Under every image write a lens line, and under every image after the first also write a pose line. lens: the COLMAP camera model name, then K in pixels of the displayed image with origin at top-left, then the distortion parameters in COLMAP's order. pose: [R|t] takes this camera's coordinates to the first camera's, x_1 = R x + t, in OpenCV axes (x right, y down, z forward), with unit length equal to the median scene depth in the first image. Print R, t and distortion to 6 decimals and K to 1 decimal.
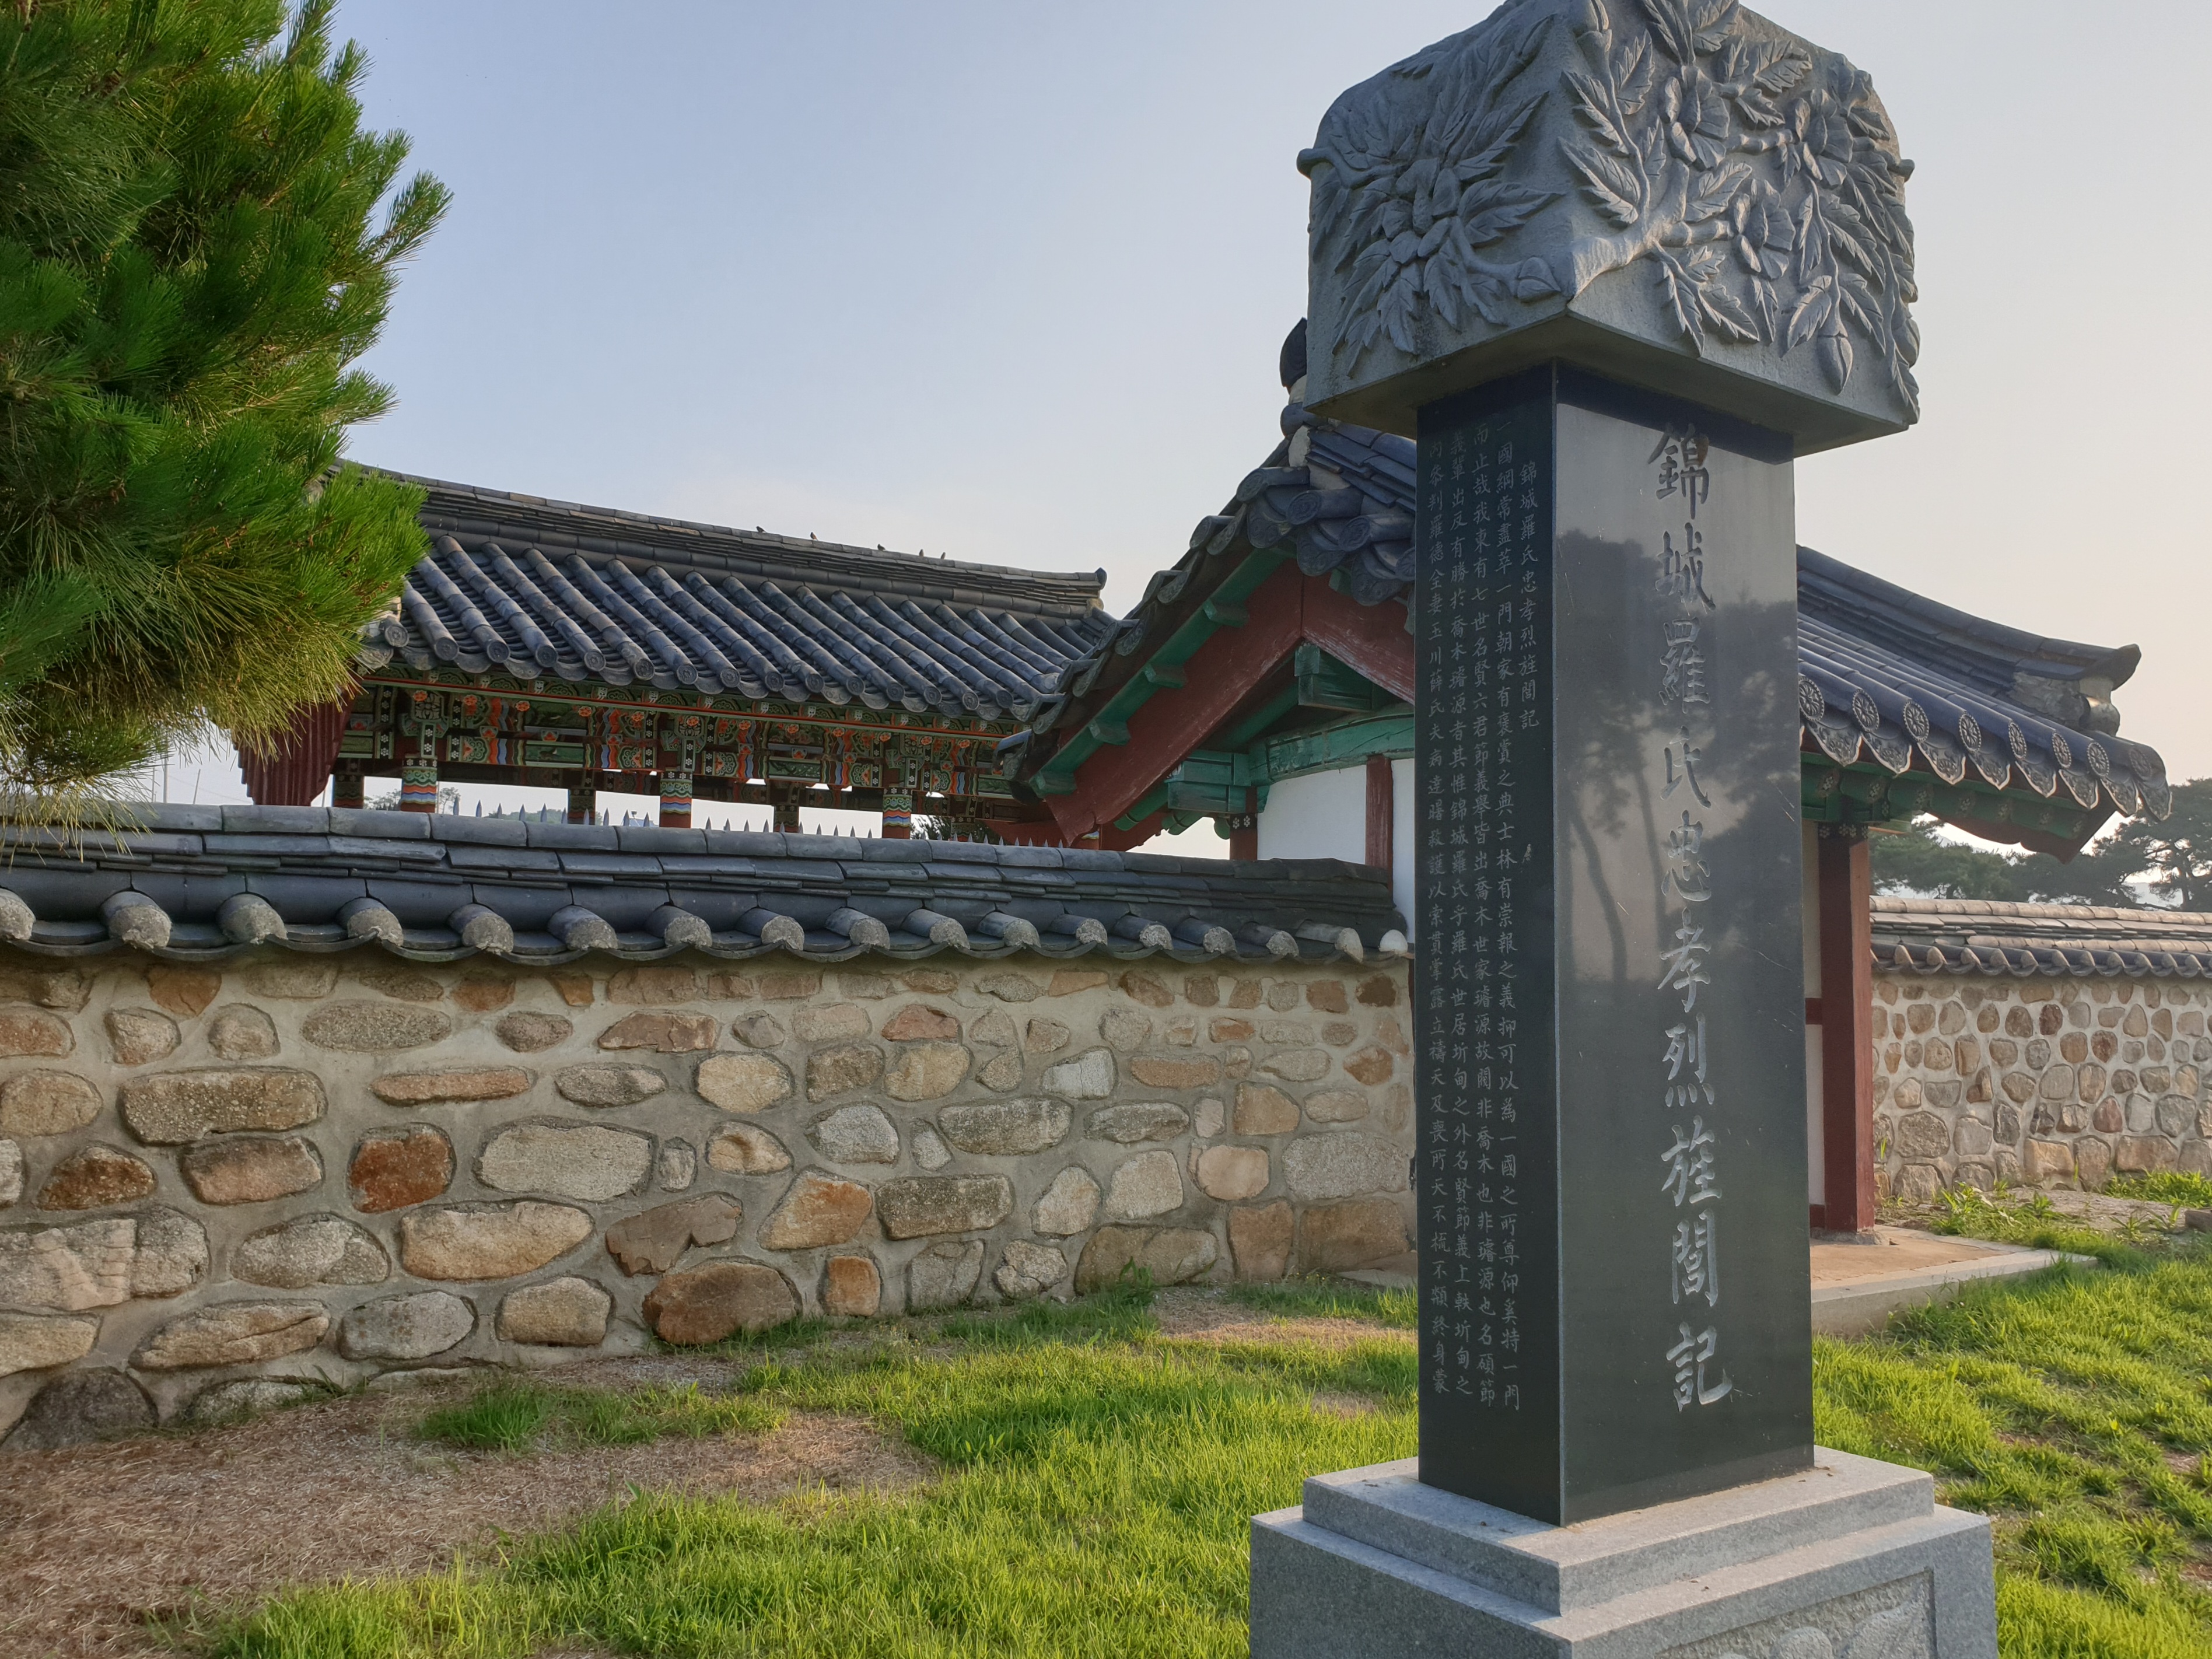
lens RADIAL K [[1858.6, 0, 1106.0], [0, 1858.6, 829.5], [0, 0, 1]] dist [0.131313, -0.243795]
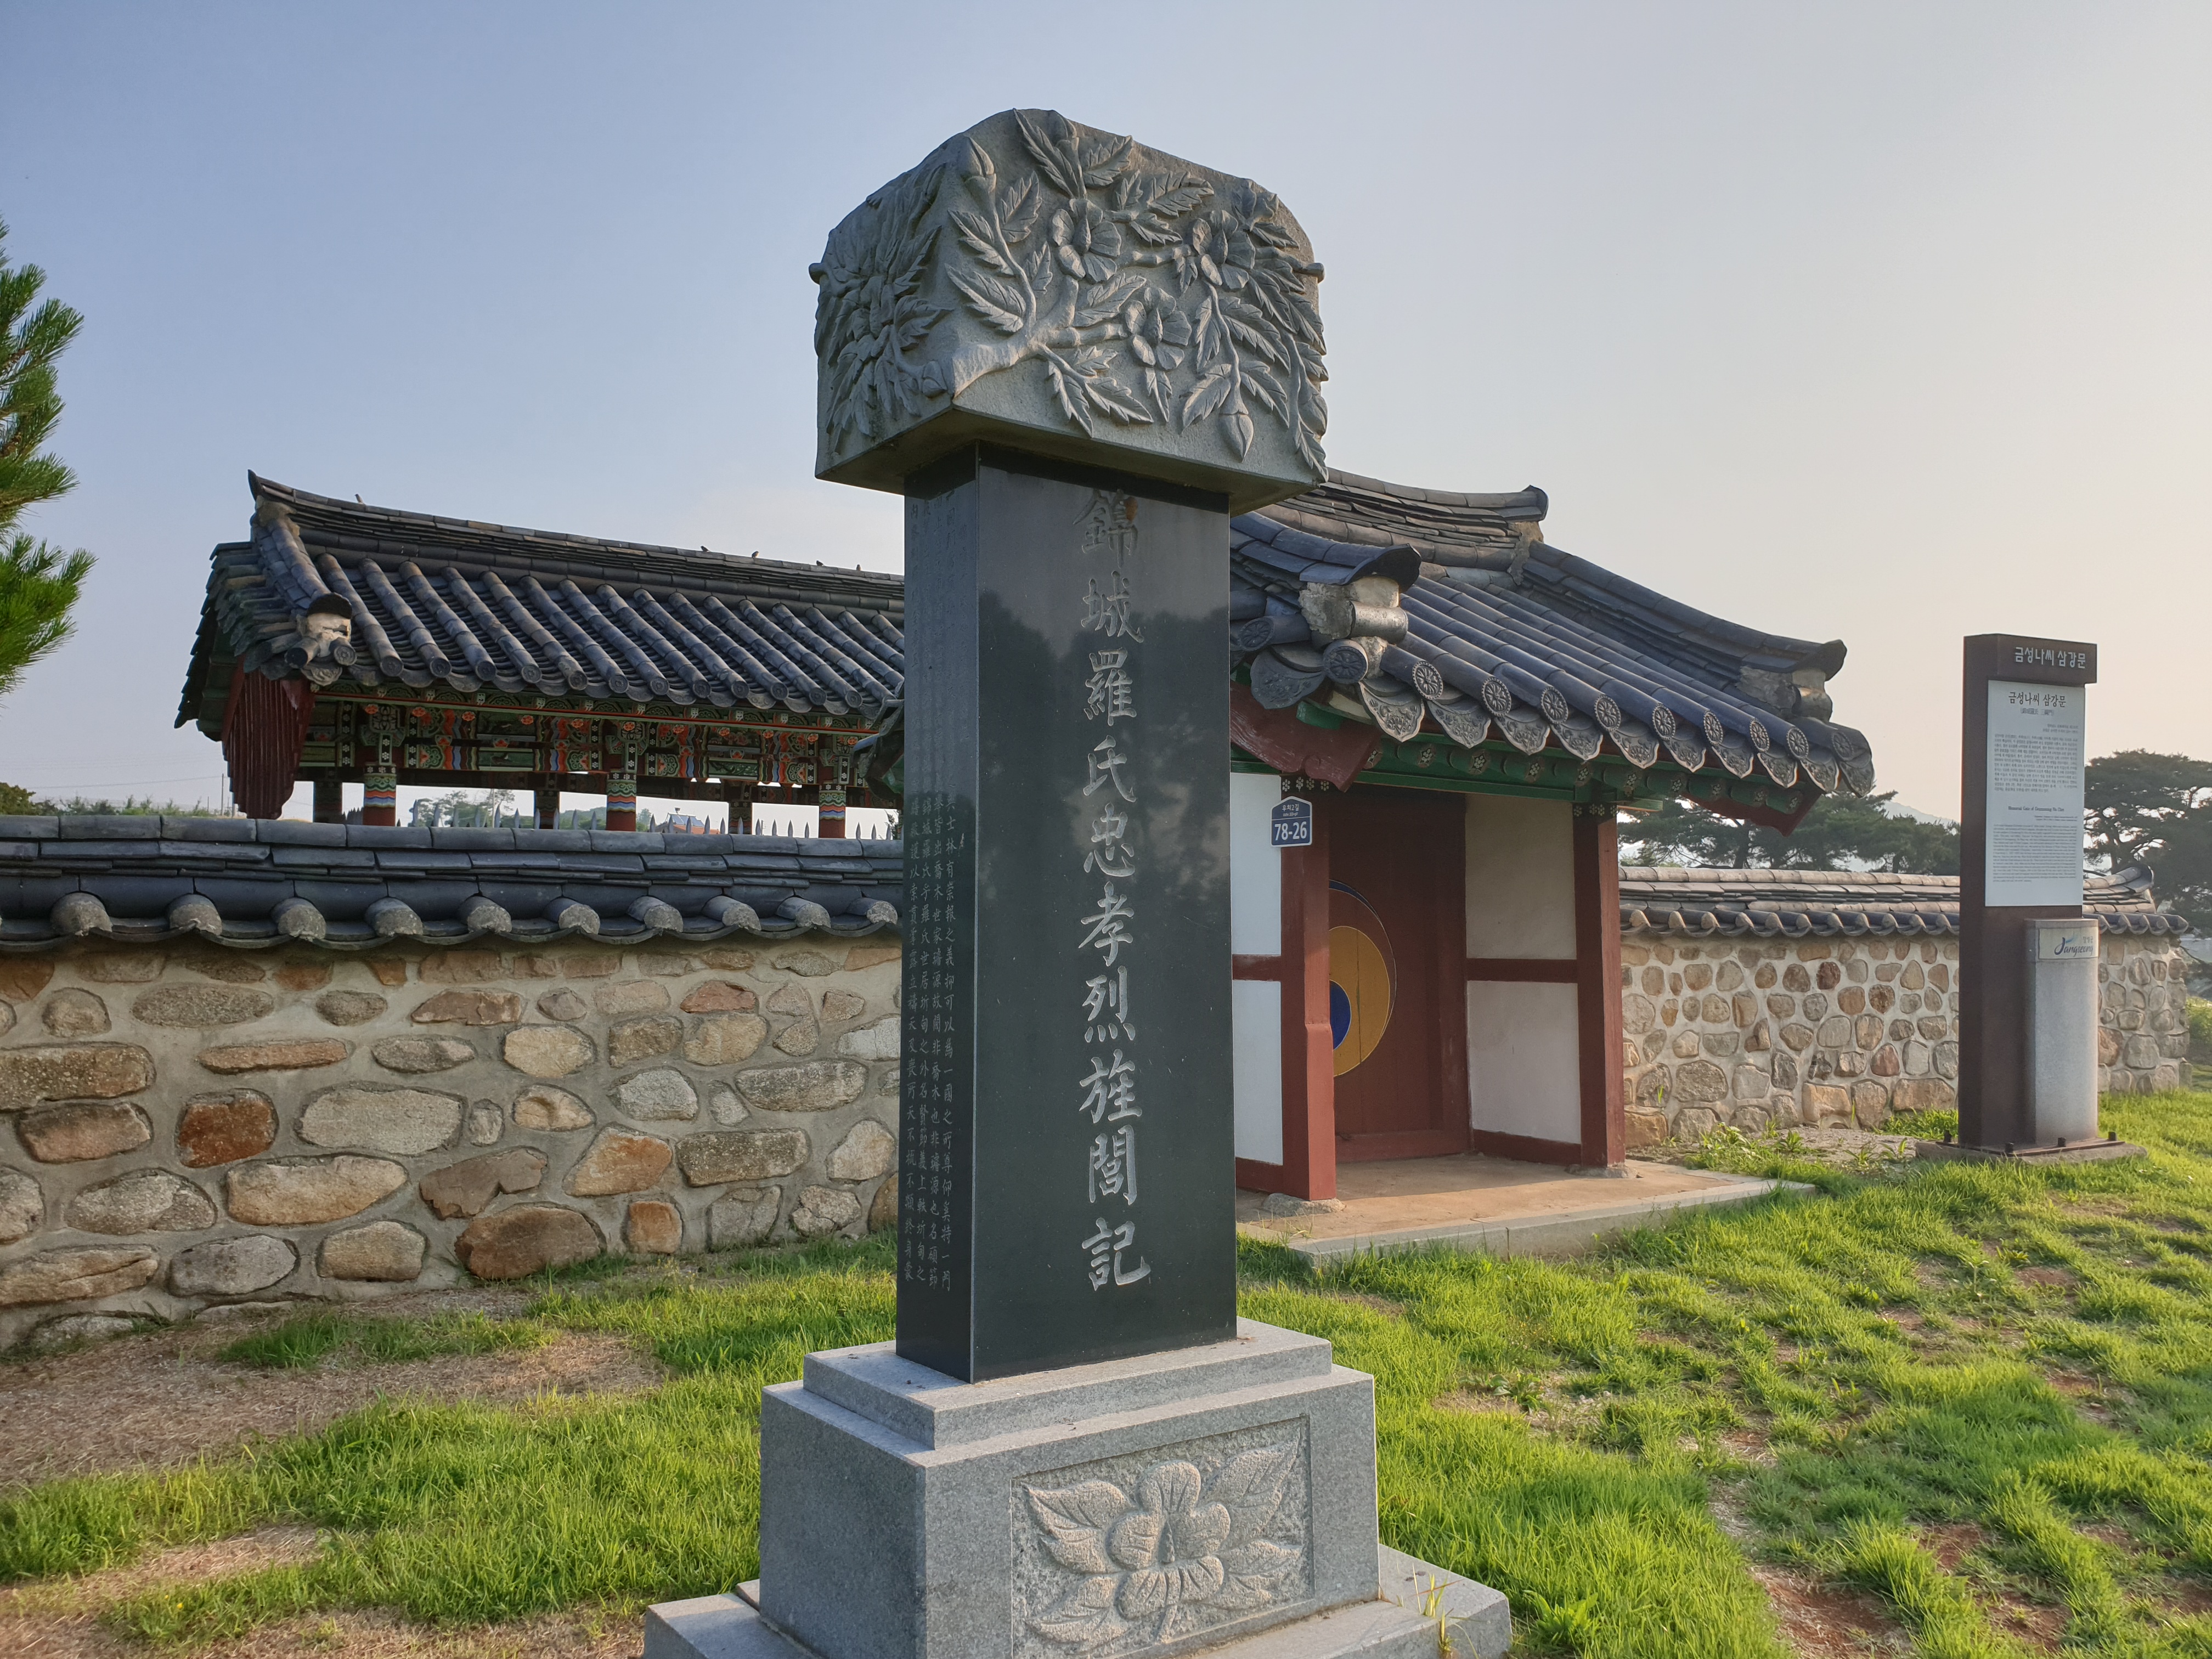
lens RADIAL K [[1754.8, 0, 1106.0], [0, 1754.8, 829.5], [0, 0, 1]] dist [0.049625, 0.001224]
pose [[0.999827, -0.018040, -0.004576, 0.150894], [0.018072, 0.999812, 0.007090, -0.000647], [0.004447, -0.007172, 0.999964, -0.070545]]
